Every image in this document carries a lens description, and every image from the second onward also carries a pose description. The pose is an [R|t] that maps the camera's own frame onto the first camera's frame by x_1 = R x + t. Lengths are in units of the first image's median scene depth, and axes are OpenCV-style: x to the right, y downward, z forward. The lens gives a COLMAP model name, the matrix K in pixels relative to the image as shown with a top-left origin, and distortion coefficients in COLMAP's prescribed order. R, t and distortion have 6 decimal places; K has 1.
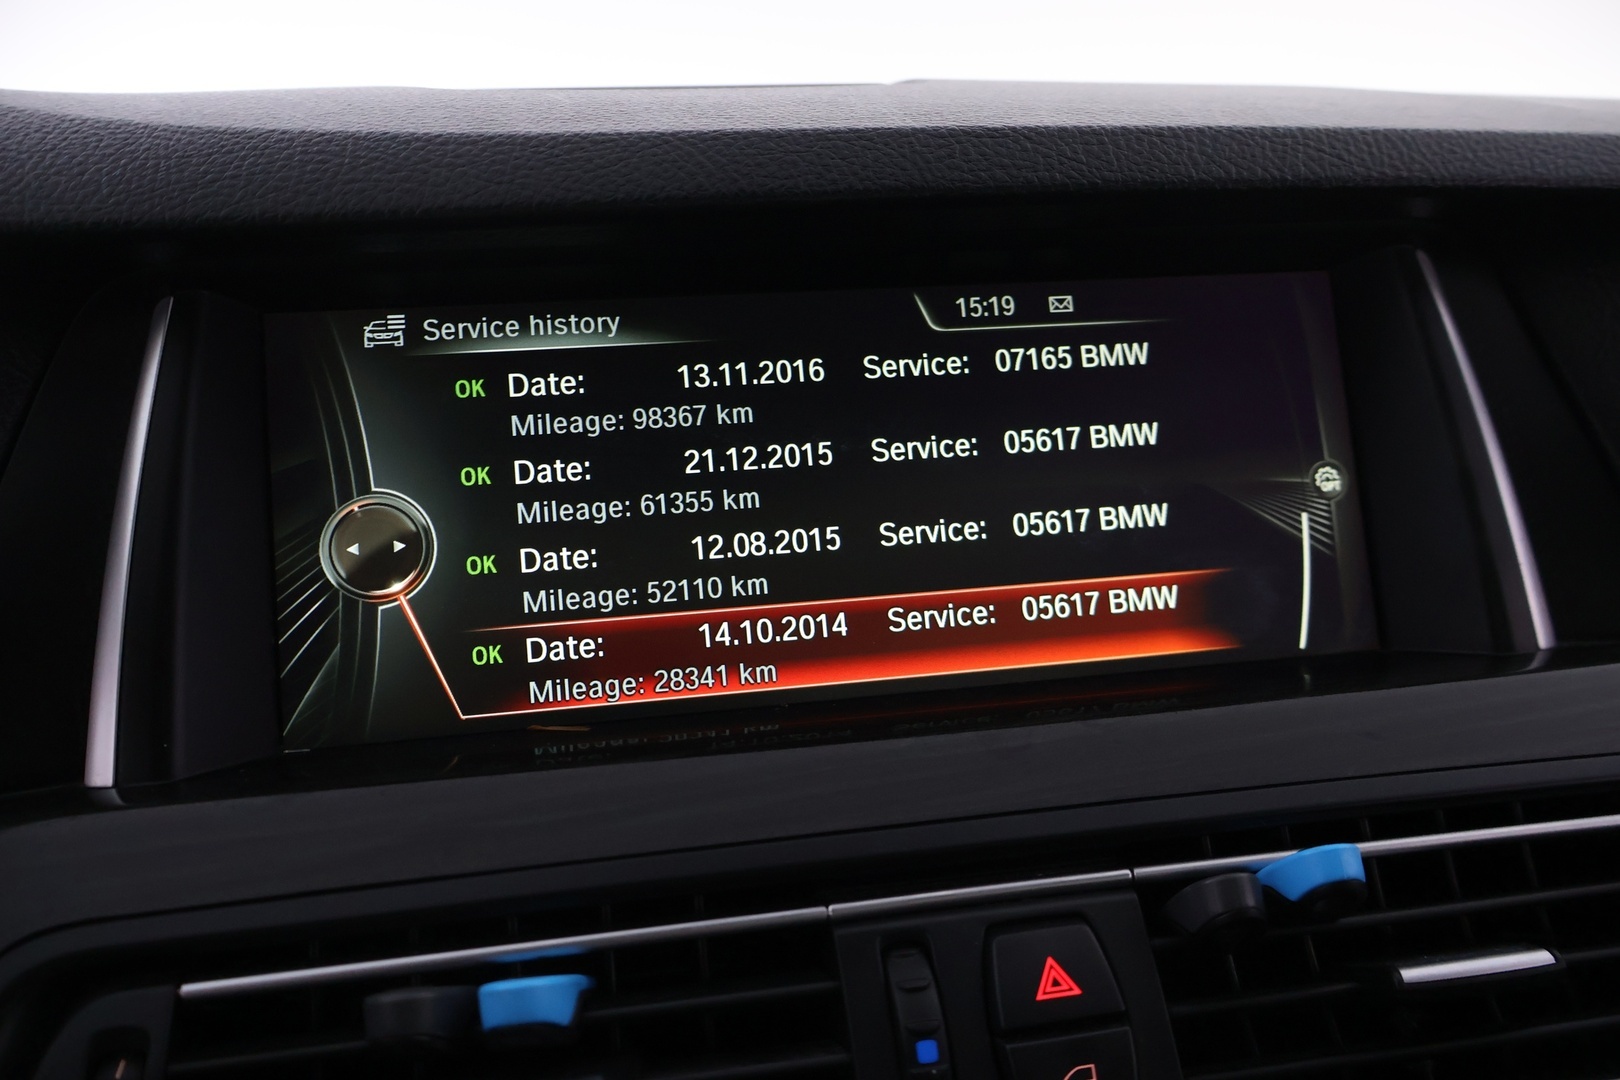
lens RADIAL K [[1394.4, 0, 810.0], [0, 1394.4, 540.0], [0, 0, 1]] dist [0.008704, 0.005292]
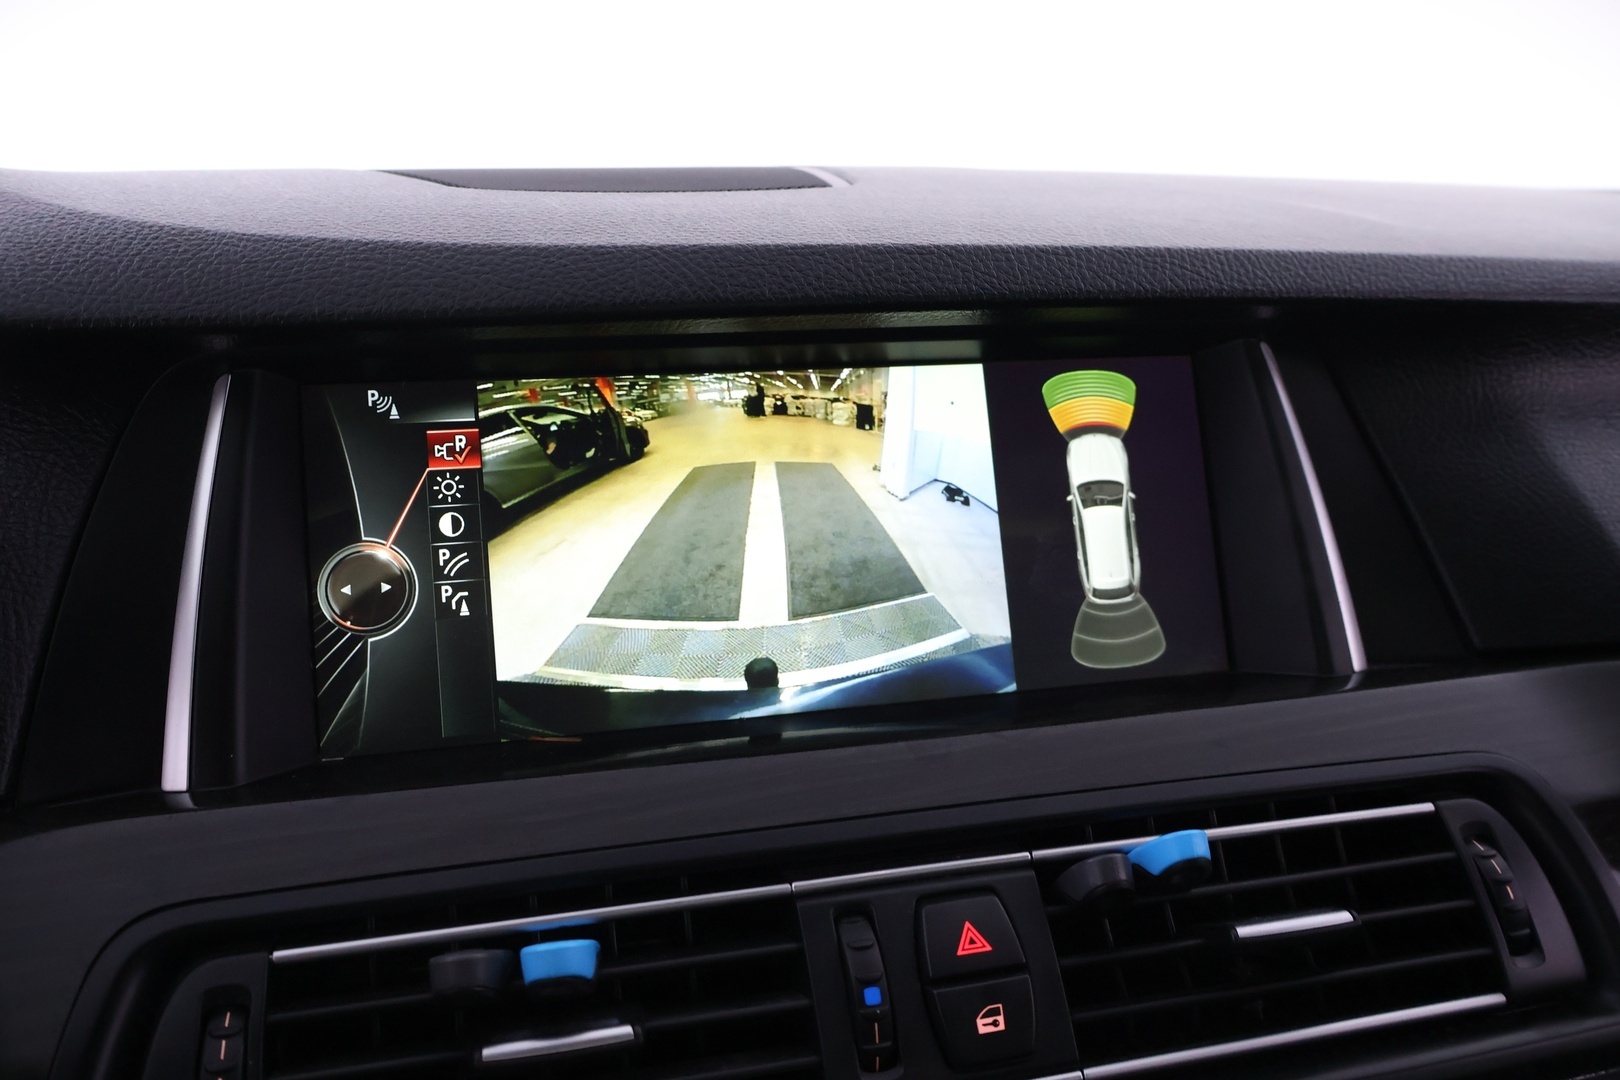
lens RADIAL K [[1372.6, 0, 810.0], [0, 1372.6, 540.0], [0, 0, 1]] dist [0.006841, 0.000806]
pose [[0.996974, 0.007861, 0.077336, -0.060604], [-0.007751, 0.999968, -0.001713, -0.038214], [-0.077347, 0.001108, 0.997004, -0.201458]]
